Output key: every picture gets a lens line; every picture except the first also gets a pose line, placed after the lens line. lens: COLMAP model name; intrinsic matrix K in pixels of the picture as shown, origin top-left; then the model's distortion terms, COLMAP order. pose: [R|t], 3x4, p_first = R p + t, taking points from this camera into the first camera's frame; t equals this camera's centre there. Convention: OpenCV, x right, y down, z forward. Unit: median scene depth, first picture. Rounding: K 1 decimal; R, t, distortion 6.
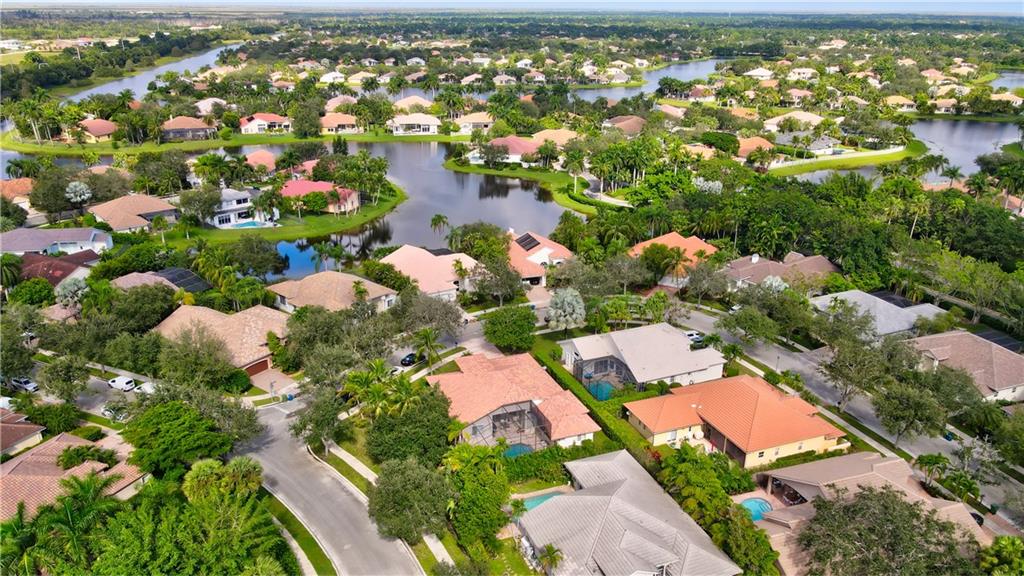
lens RADIAL K [[761.8, 0, 512.0], [0, 761.8, 288.0], [0, 0, 1]] dist [-0.007856, 0.045129]
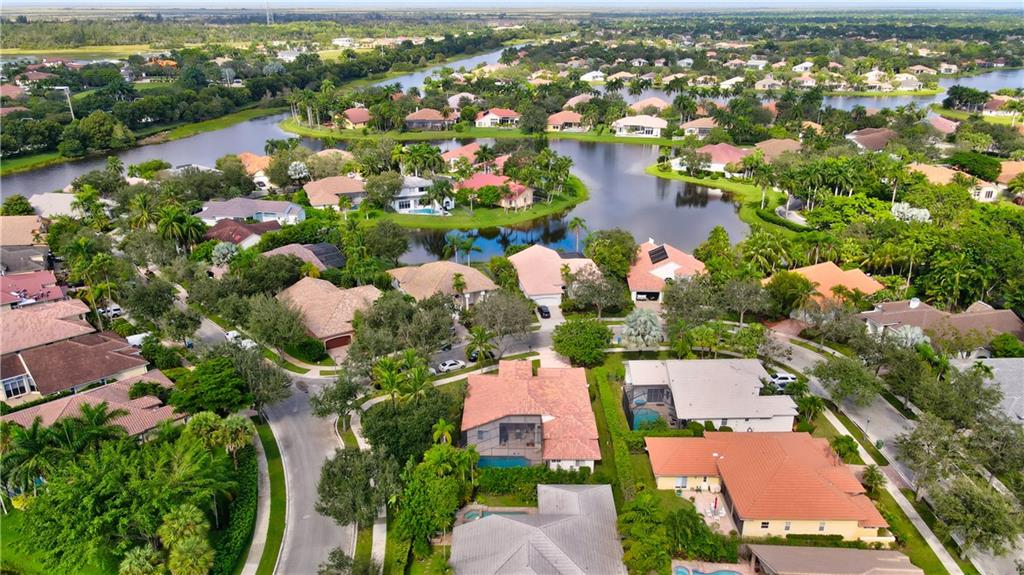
lens RADIAL K [[761.8, 0, 512.0], [0, 761.8, 287.5], [0, 0, 1]] dist [-0.007856, 0.045129]
pose [[0.928686, 0.123541, -0.349686, 0.154256], [-0.123742, 0.992074, 0.021859, -0.014913], [0.349614, 0.022970, 0.936612, 0.039493]]
